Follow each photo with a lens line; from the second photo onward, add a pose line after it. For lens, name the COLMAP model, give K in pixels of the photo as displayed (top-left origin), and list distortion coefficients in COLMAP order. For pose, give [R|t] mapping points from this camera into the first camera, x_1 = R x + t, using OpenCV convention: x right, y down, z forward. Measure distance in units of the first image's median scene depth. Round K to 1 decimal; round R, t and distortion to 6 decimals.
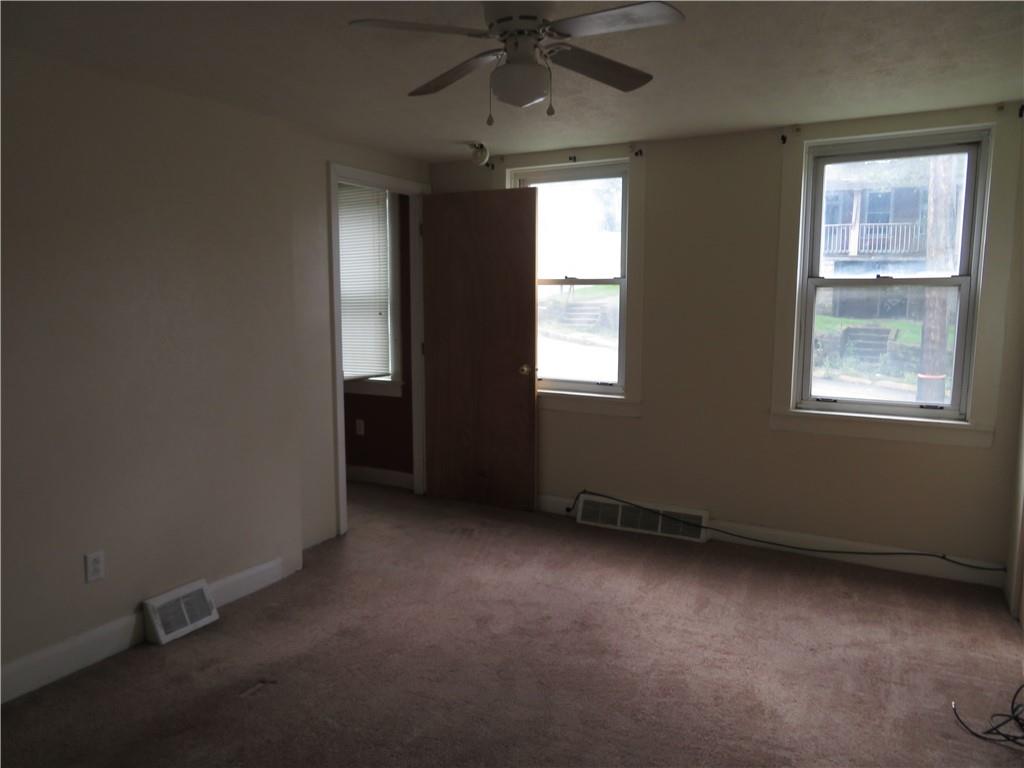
lens RADIAL K [[732.0, 0, 511.4], [0, 732.0, 380.0], [0, 0, 1]] dist [0.003078, -0.002456]
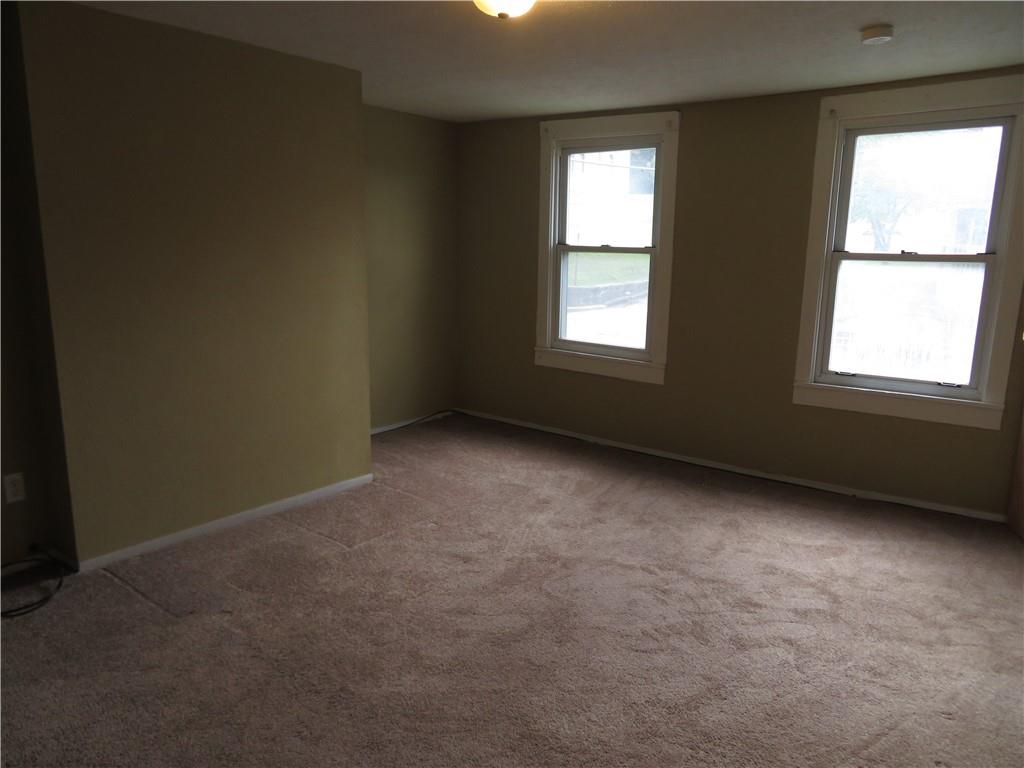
lens RADIAL K [[732.0, 0, 512.8], [0, 732.0, 387.0], [0, 0, 1]] dist [0.003078, -0.002456]
pose [[0.987498, 0.053673, -0.148215, 0.128985], [-0.045782, 0.997372, 0.056146, 0.009247], [0.150839, -0.048658, 0.987360, -0.066528]]
